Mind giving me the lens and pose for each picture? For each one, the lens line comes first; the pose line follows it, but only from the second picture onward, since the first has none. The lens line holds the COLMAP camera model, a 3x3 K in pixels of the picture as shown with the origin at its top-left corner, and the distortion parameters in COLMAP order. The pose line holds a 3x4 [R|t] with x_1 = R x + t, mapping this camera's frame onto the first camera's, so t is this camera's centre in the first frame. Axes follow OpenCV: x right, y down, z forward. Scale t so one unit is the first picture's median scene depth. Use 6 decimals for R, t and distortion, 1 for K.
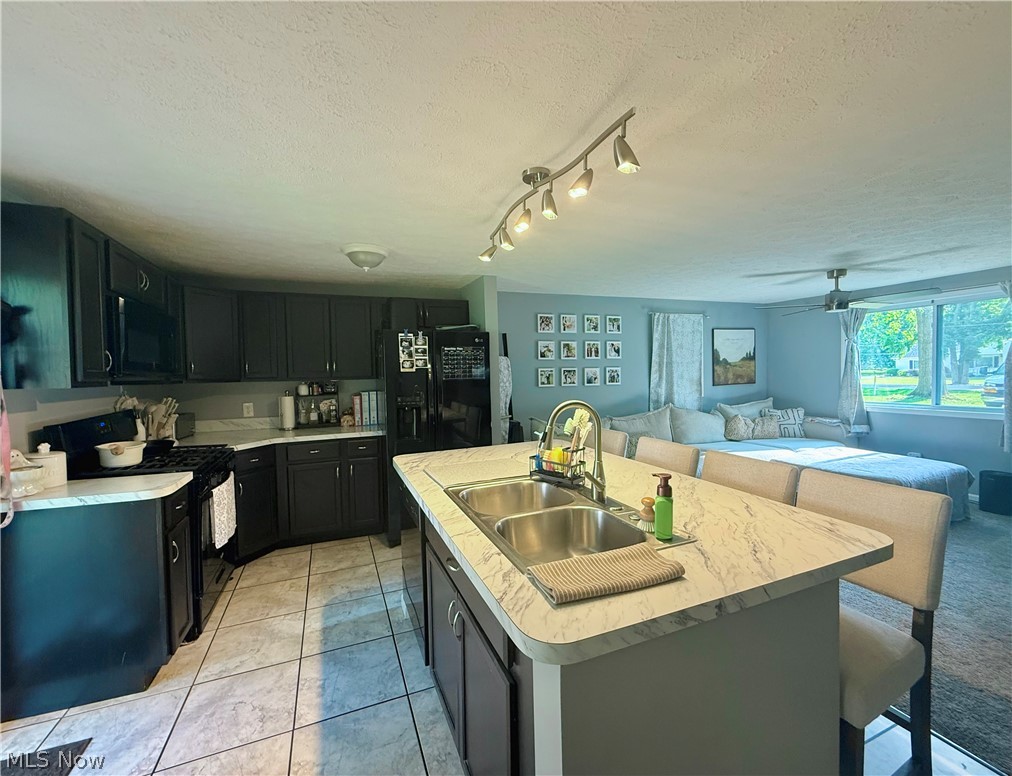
lens RADIAL K [[411.5, 0, 492.8], [0, 411.5, 387.0], [0, 0, 1]] dist [-0.000241, -0.000044]
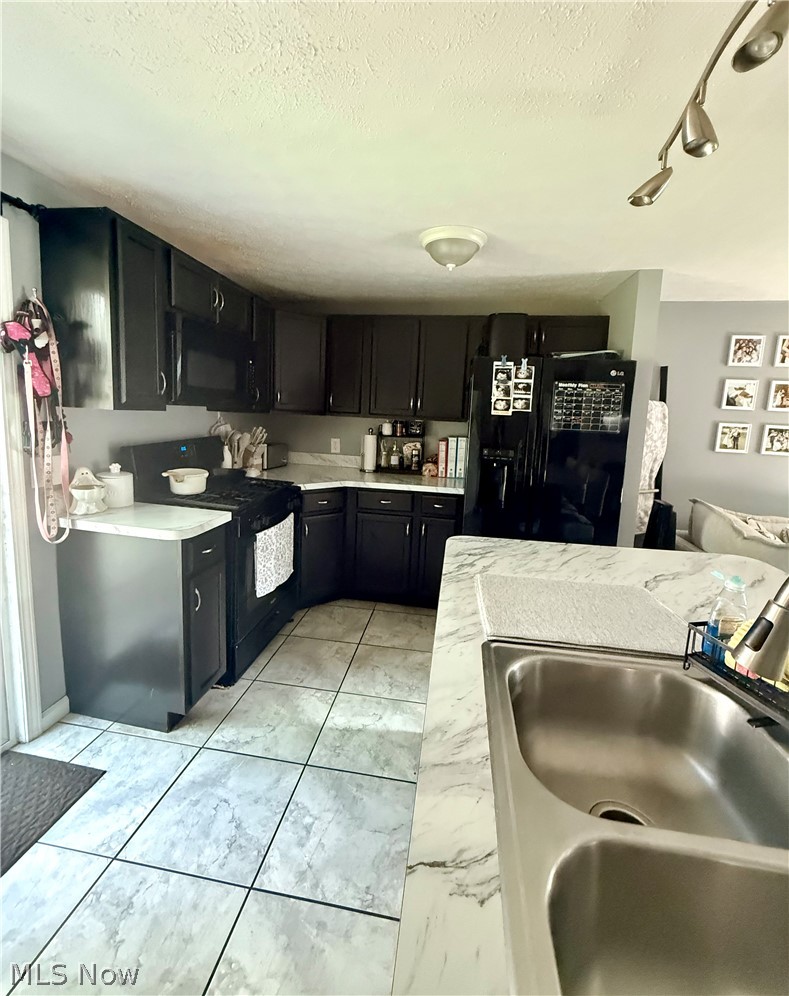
lens RADIAL K [[420.9, 0, 396.6], [0, 420.9, 469.1], [0, 0, 1]] dist [0.000780, 0.000185]
pose [[0.863010, 0.122443, -0.490123, 0.009024], [-0.077681, 0.990808, 0.110745, -0.008471], [0.499178, -0.057501, 0.864589, 0.206047]]
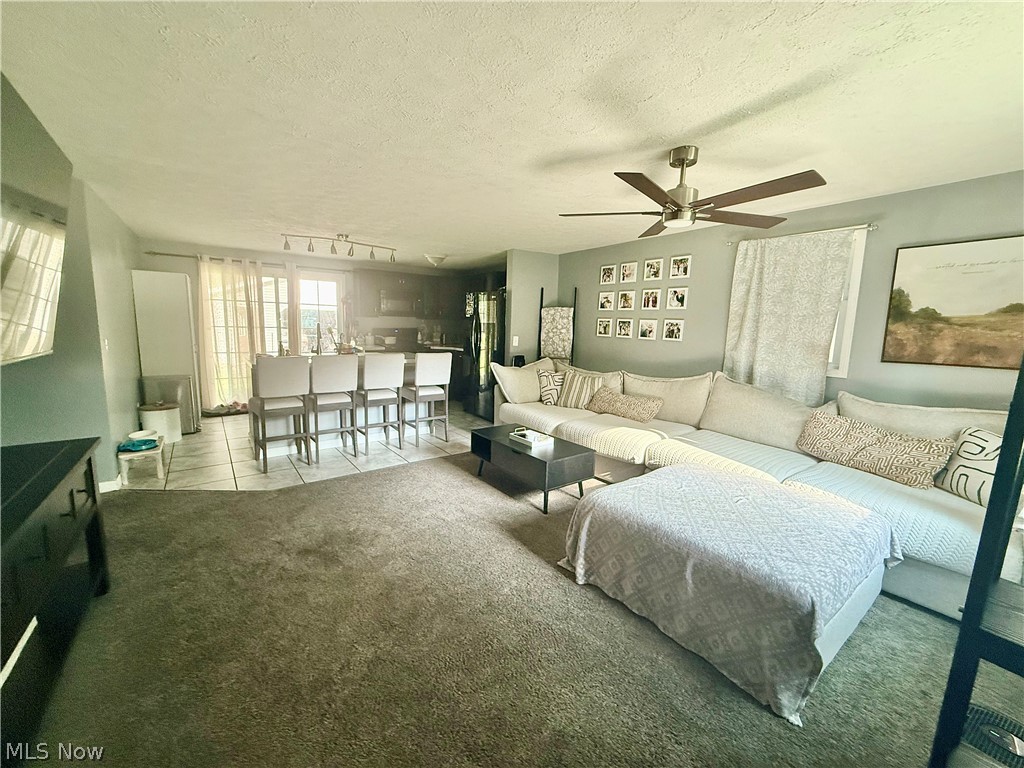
lens RADIAL K [[408.0, 0, 510.4], [0, 408.0, 383.0], [0, 0, 1]] dist [-0.000958, -0.000315]
pose [[0.263458, 0.167639, -0.949993, 1.248770], [-0.069689, 0.985519, 0.154581, -0.032510], [0.962150, 0.025478, 0.271325, 0.566565]]
